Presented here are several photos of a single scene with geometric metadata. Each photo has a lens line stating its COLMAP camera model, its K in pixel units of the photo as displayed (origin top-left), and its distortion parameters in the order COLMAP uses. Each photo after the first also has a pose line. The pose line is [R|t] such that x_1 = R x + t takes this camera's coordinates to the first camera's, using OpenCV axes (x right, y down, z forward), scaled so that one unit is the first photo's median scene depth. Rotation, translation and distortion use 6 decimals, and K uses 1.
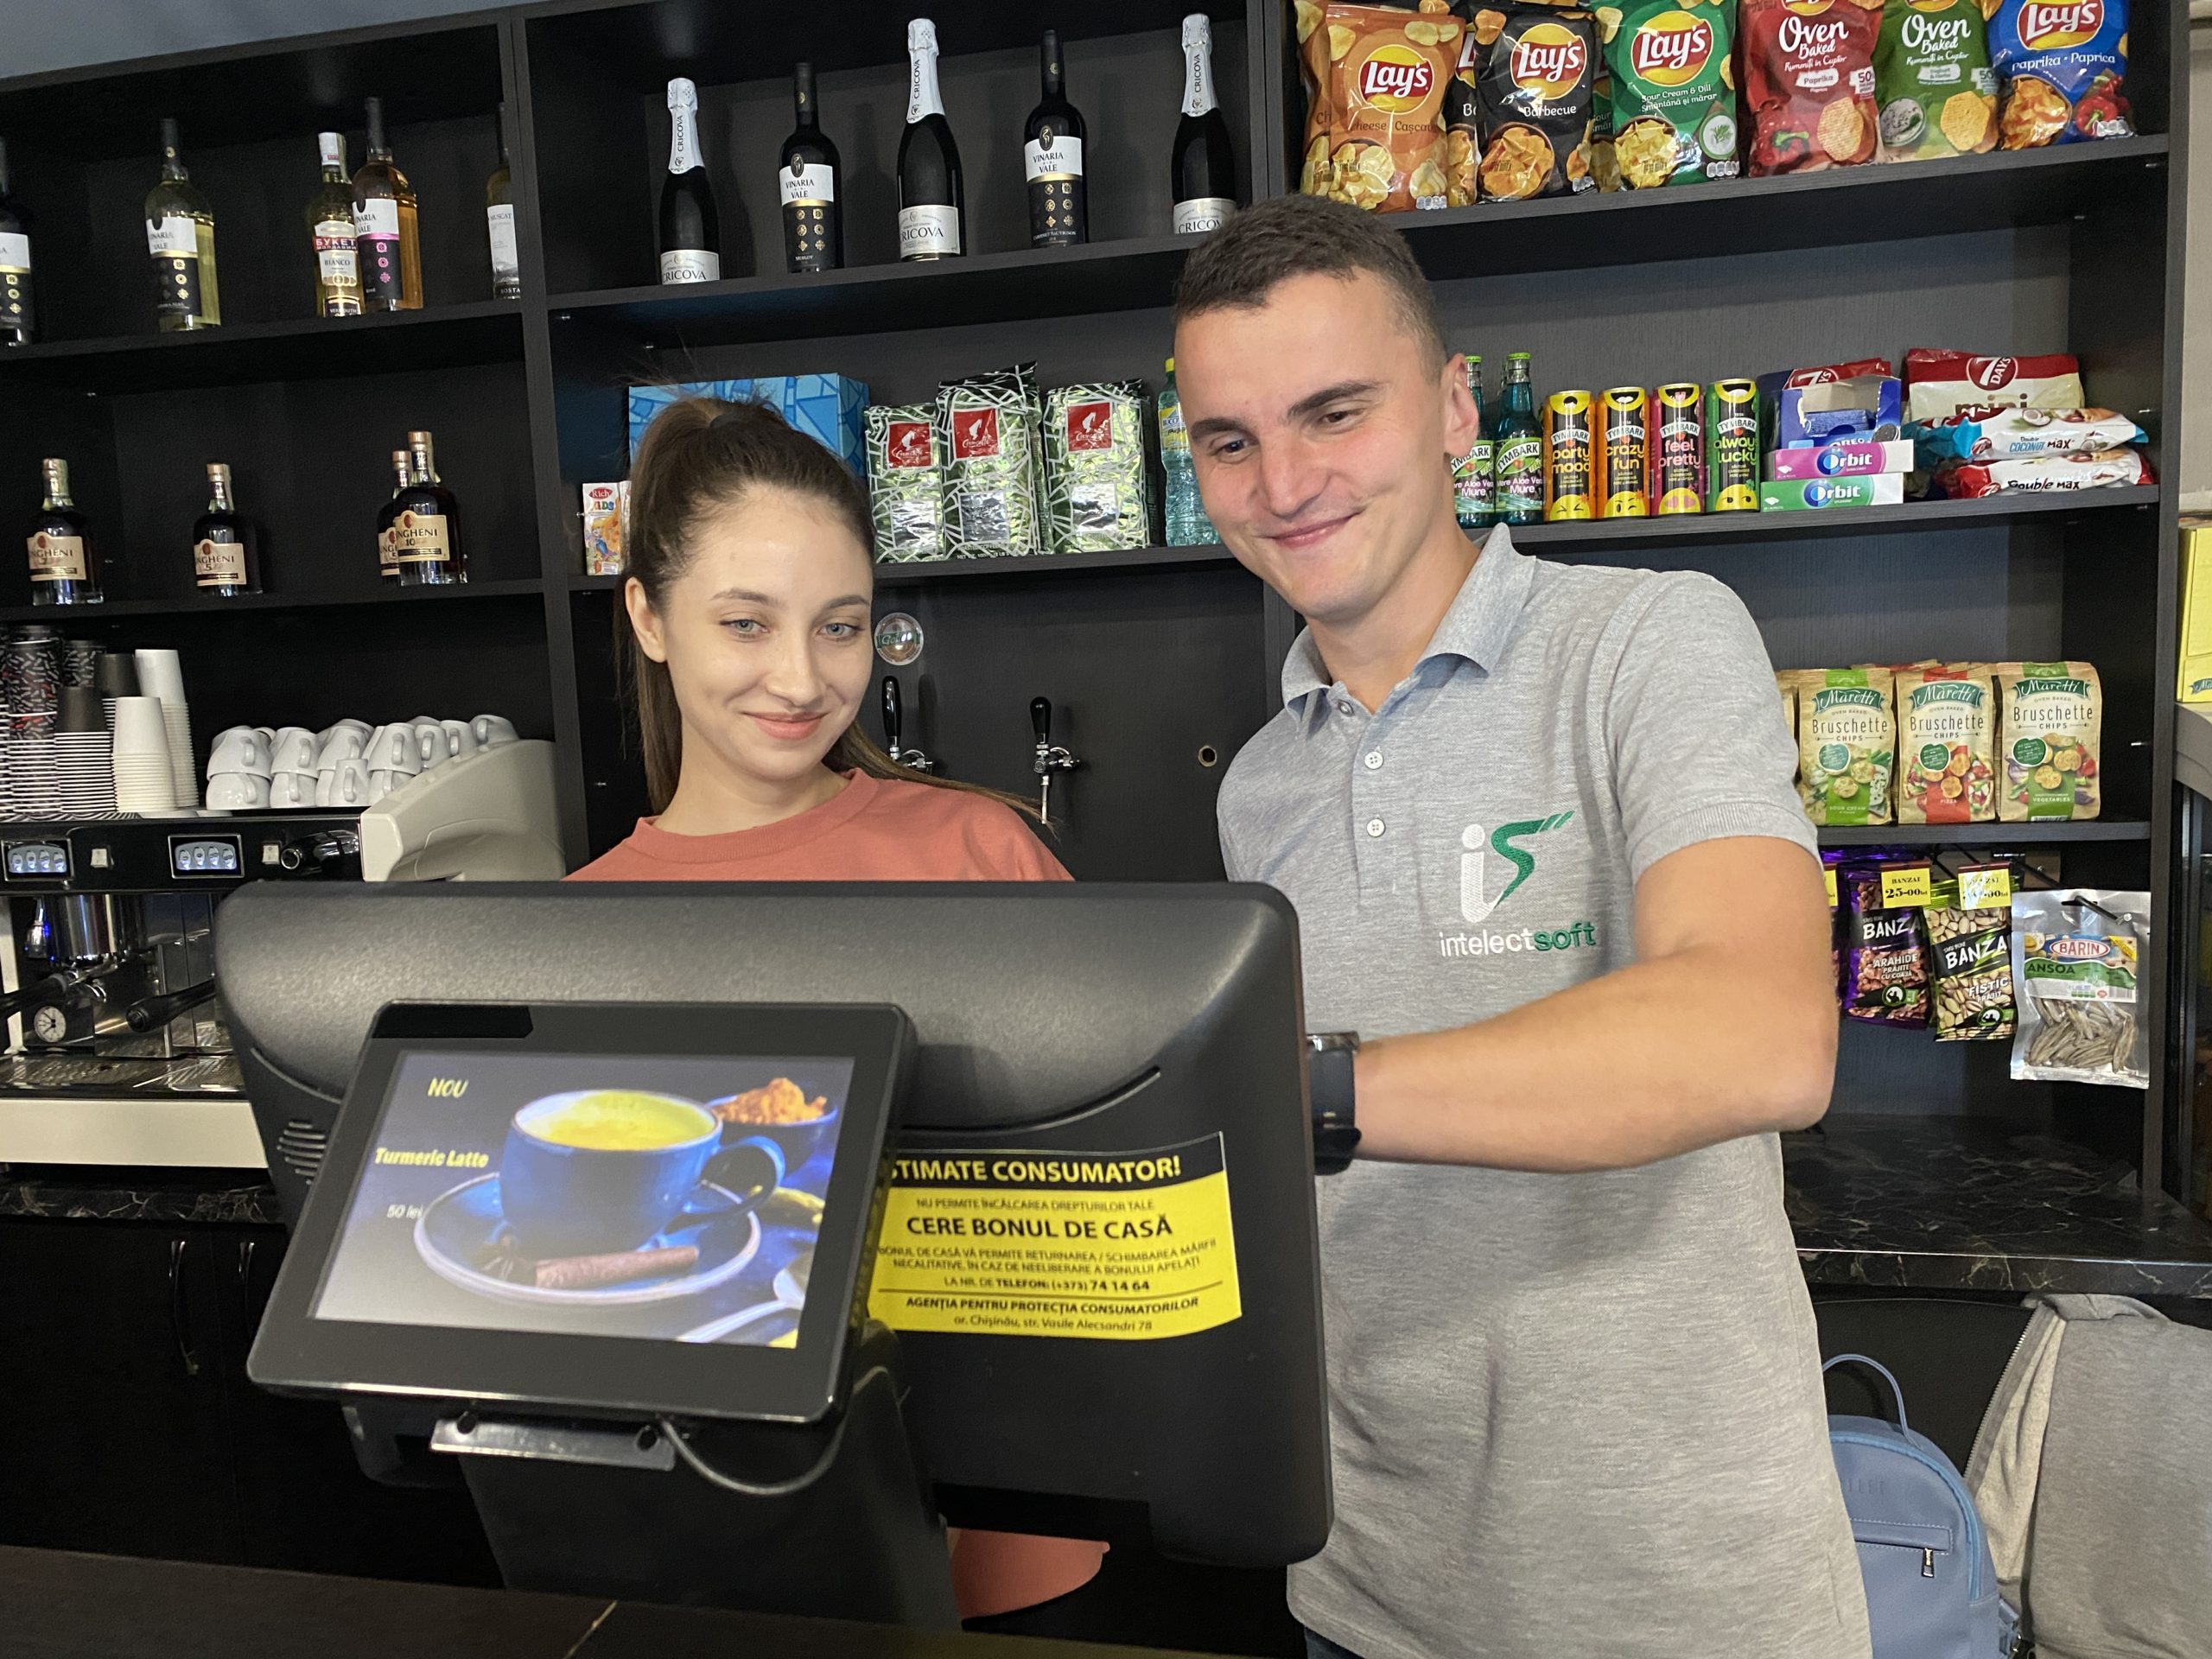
lens RADIAL K [[1685.9, 0, 1104.8], [0, 1685.9, 824.7], [0, 0, 1]] dist [0.009388, -0.004717]
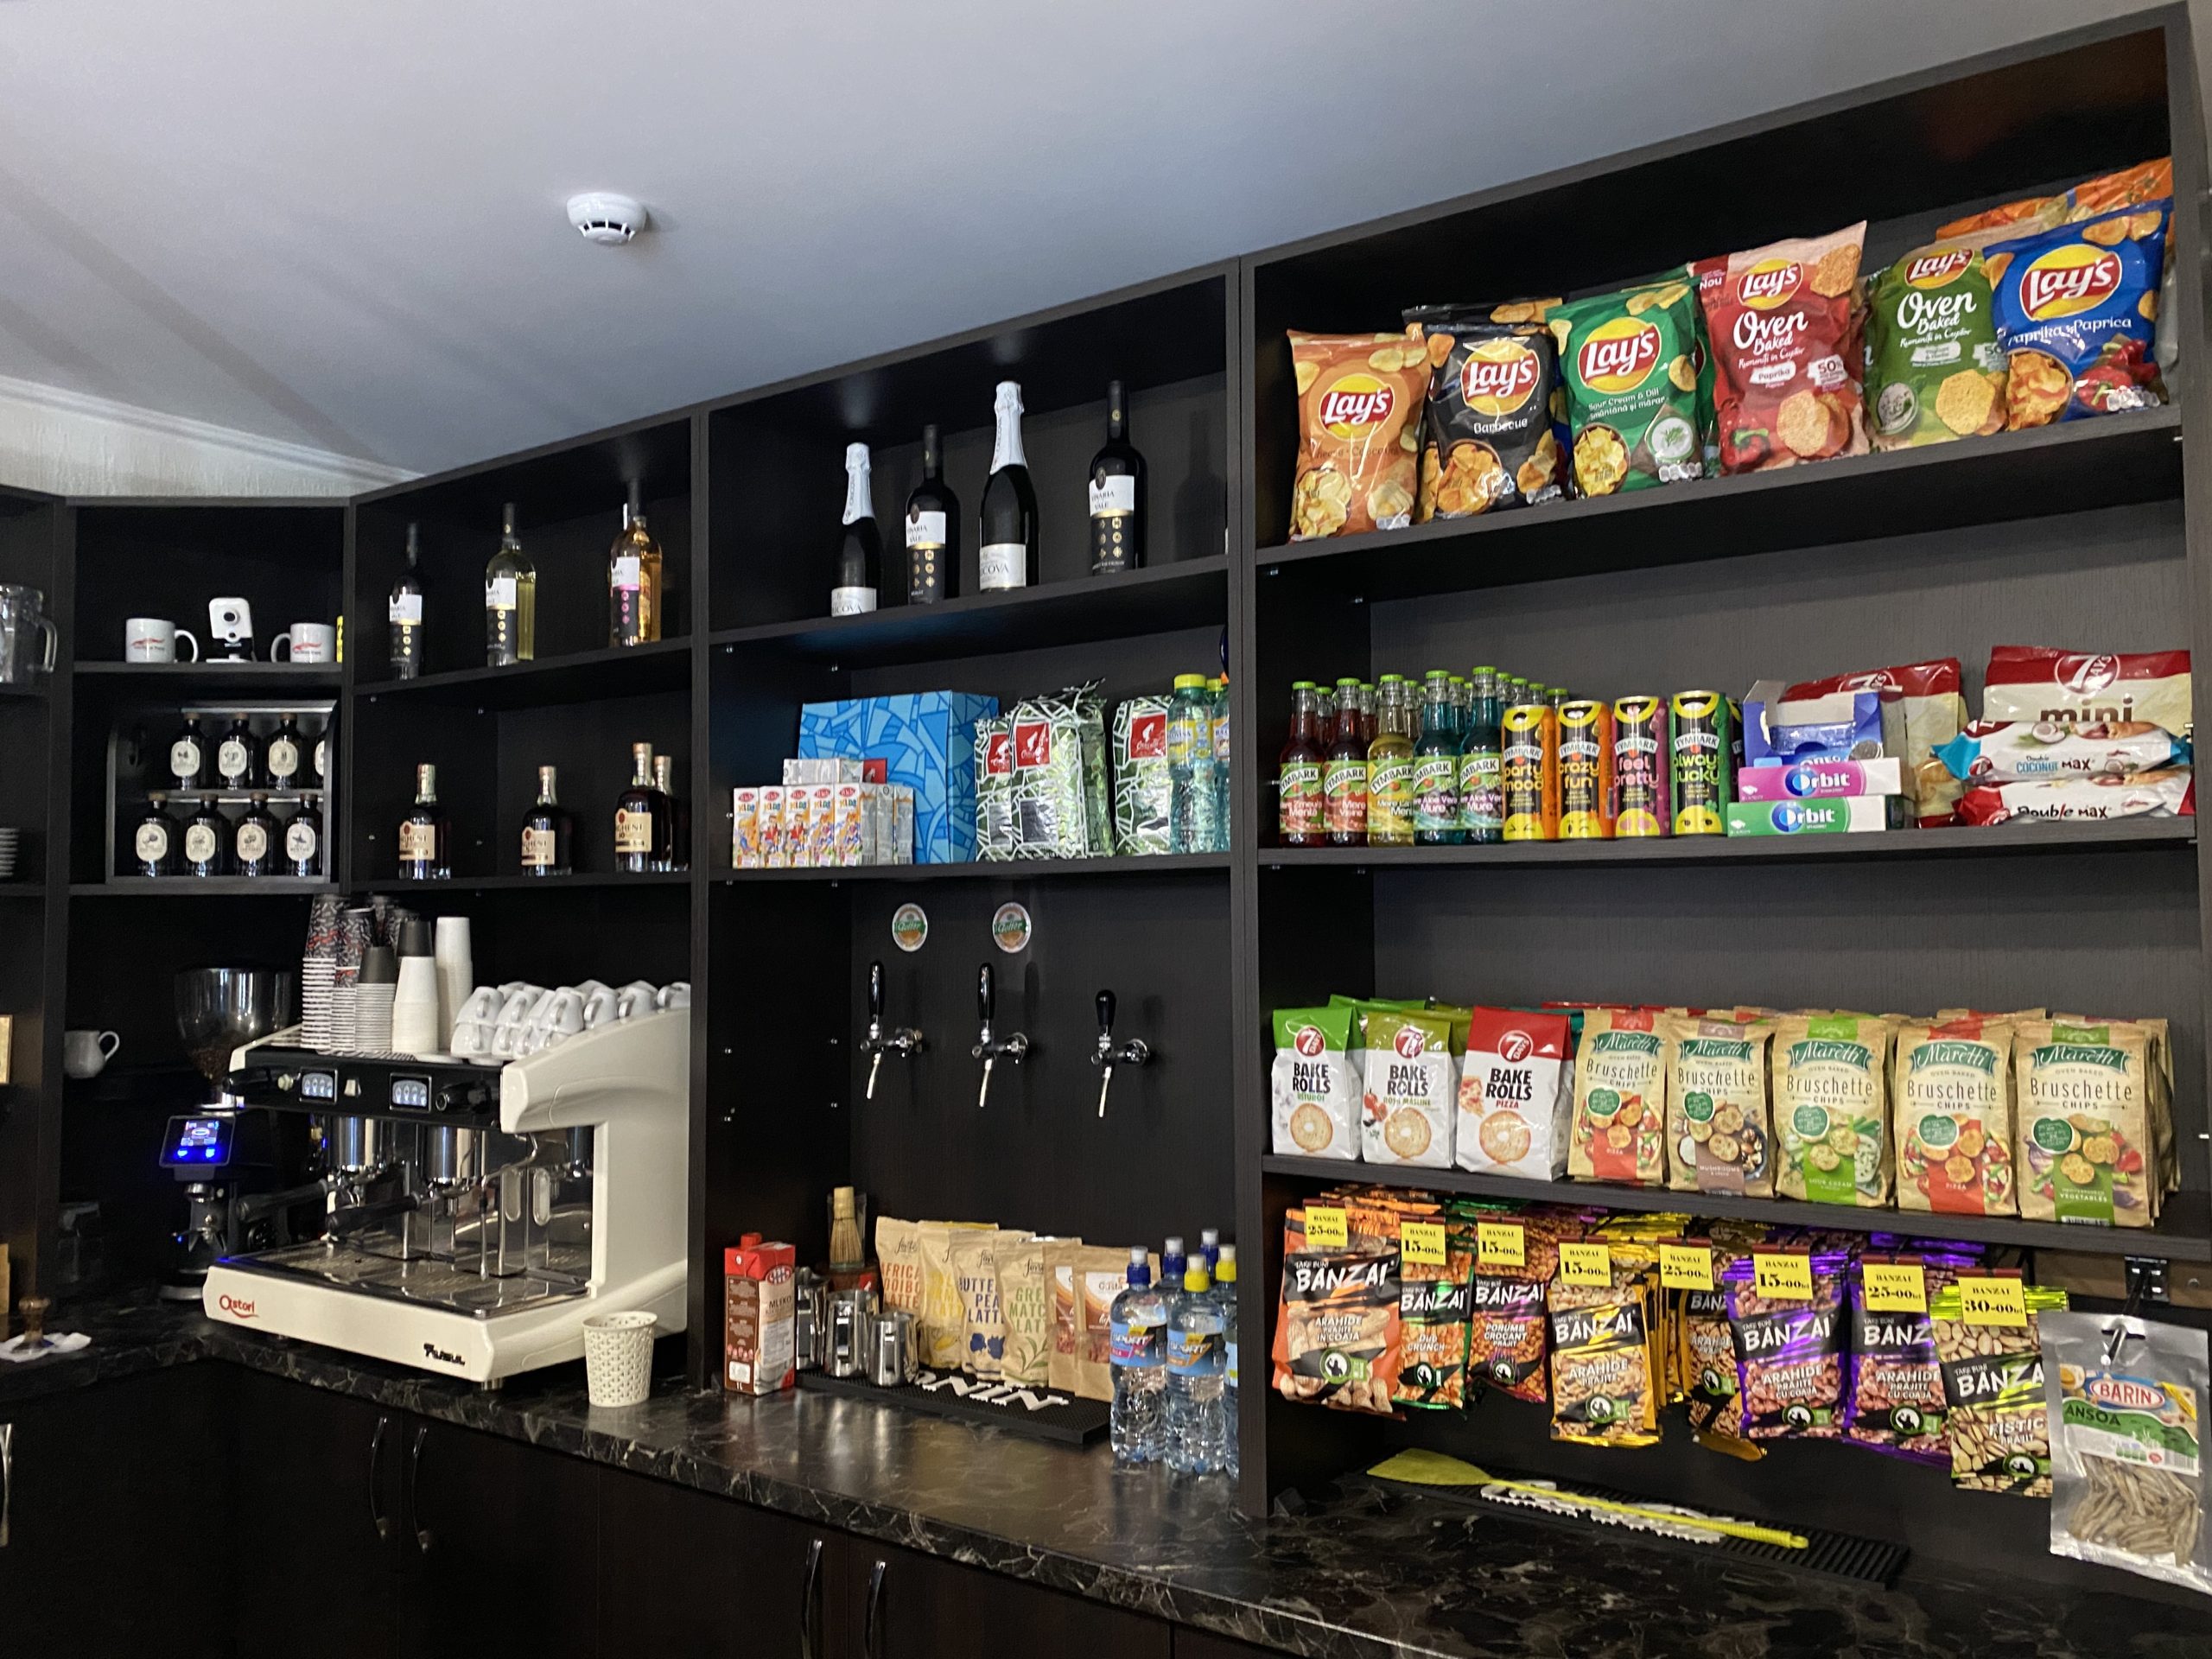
lens RADIAL K [[1685.9, 0, 1087.5], [0, 1685.9, 818.2], [0, 0, 1]] dist [0.009388, -0.004717]
pose [[0.920240, 0.010428, -0.391214, 0.421662], [-0.068287, 0.988588, -0.134276, -0.051008], [0.385350, 0.150281, 0.910451, 0.053993]]
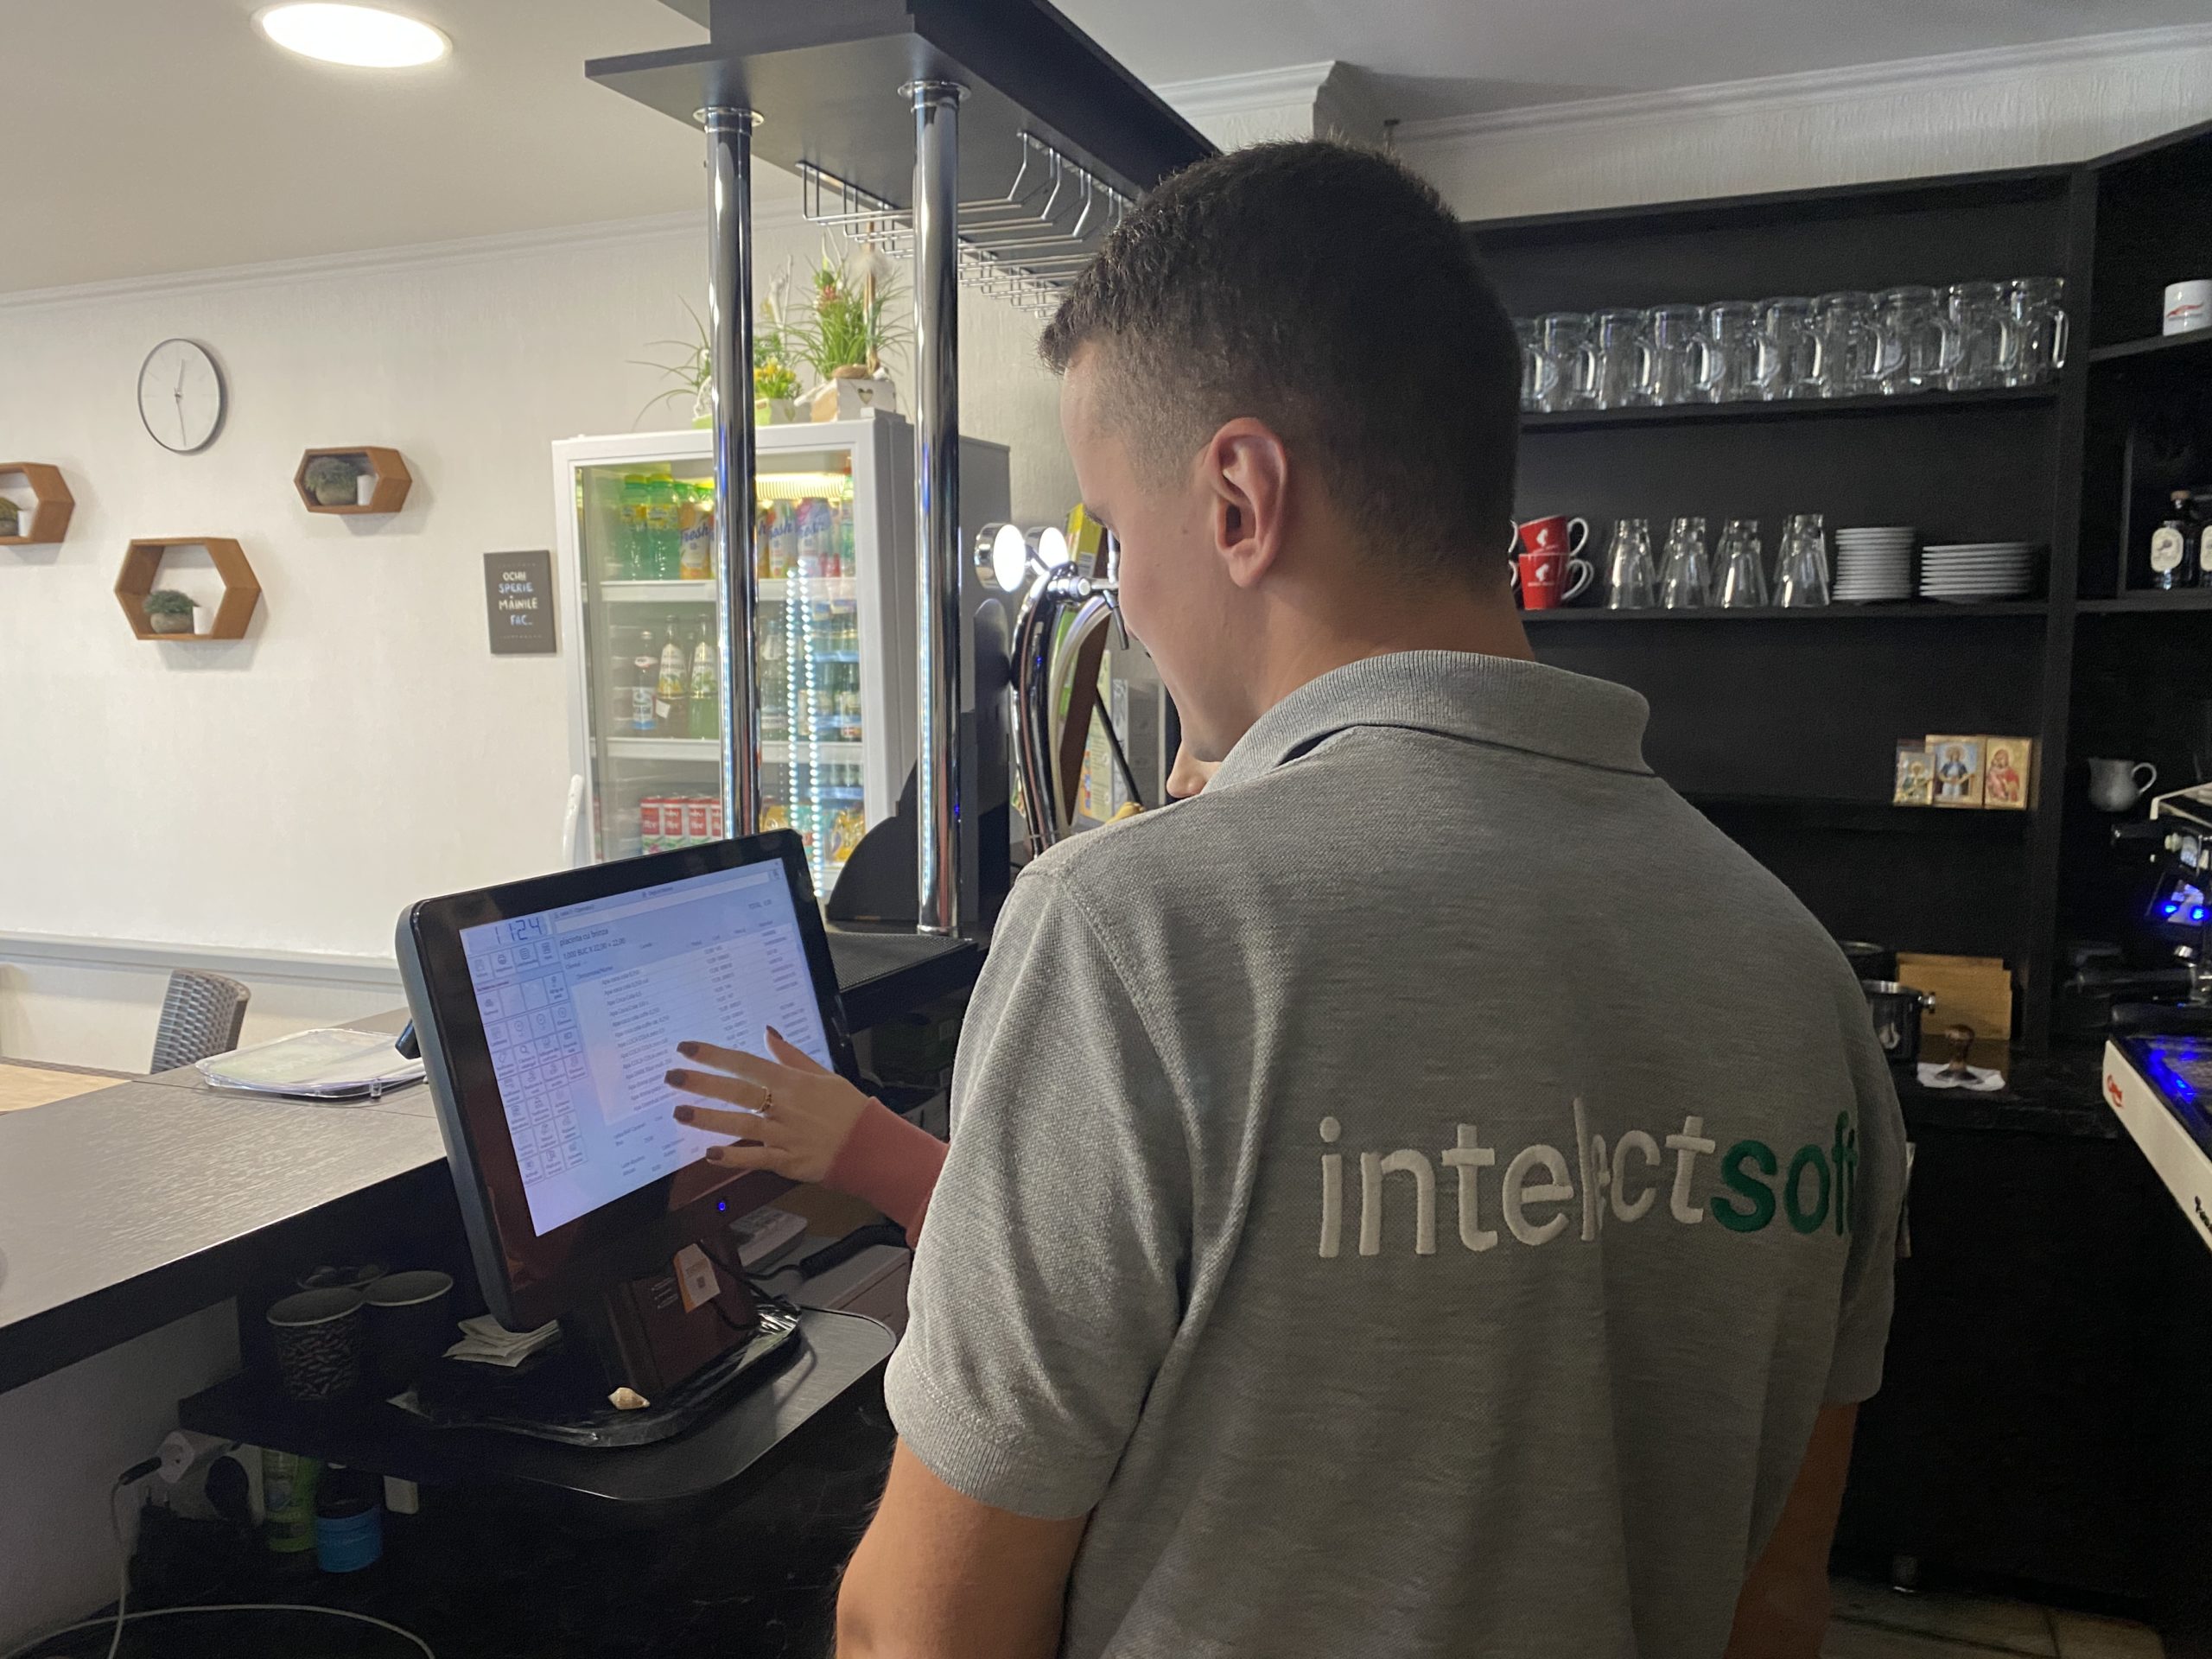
lens RADIAL K [[1685.9, 0, 1104.3], [0, 1685.9, 844.7], [0, 0, 1]] dist [0.009388, -0.004717]
pose [[-0.151401, 0.159795, -0.975471, 0.509441], [-0.081170, 0.981504, 0.173382, -0.124364], [0.985134, 0.105429, -0.135630, 0.598826]]
